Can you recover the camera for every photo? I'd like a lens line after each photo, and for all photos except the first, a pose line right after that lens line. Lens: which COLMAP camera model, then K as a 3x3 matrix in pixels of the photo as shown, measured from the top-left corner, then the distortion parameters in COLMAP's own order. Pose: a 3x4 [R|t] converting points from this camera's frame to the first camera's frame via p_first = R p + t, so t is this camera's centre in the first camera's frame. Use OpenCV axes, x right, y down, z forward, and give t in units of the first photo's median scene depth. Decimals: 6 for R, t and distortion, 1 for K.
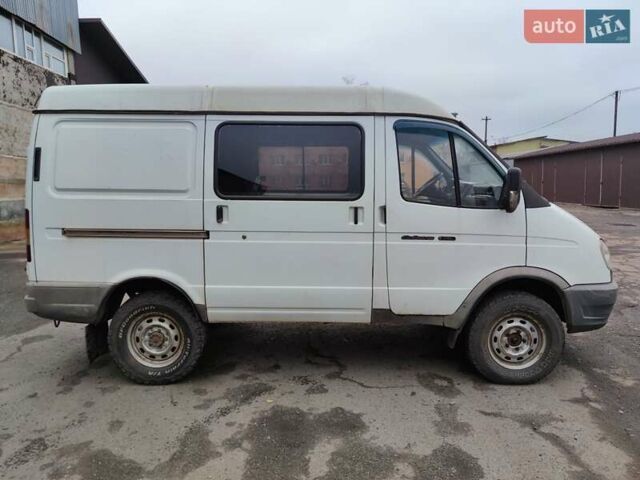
lens RADIAL K [[472.2, 0, 322.1], [0, 472.2, 236.1], [0, 0, 1]] dist [0.072782, -0.067780]
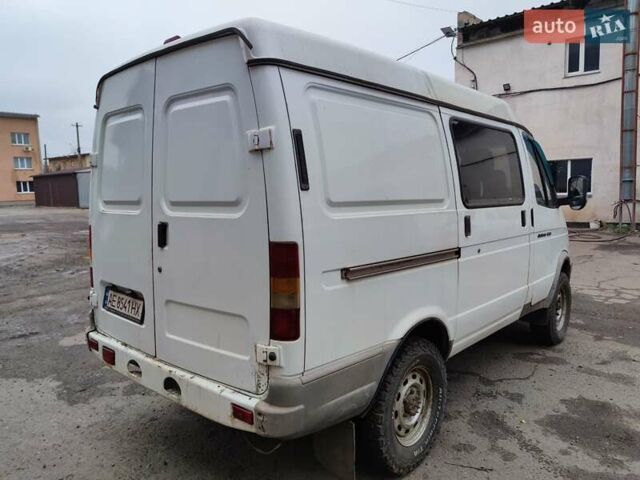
lens RADIAL K [[468.3, 0, 329.4], [0, 468.3, 239.3], [0, 0, 1]] dist [0.071741, -0.049124]
pose [[0.644830, -0.087286, 0.759325, -0.996583], [0.104477, 0.994199, 0.025562, -0.069391], [-0.757152, 0.062849, 0.650209, 0.635161]]
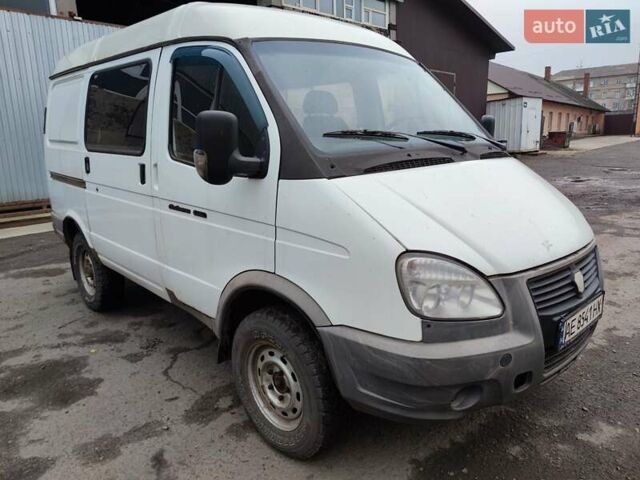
lens RADIAL K [[472.2, 0, 322.1], [0, 472.2, 236.1], [0, 0, 1]] dist [0.072782, -0.067780]
pose [[0.691306, 0.147403, -0.707368, 0.895987], [-0.064566, 0.987656, 0.142711, -0.075577], [0.719672, -0.052985, 0.692290, 0.629859]]
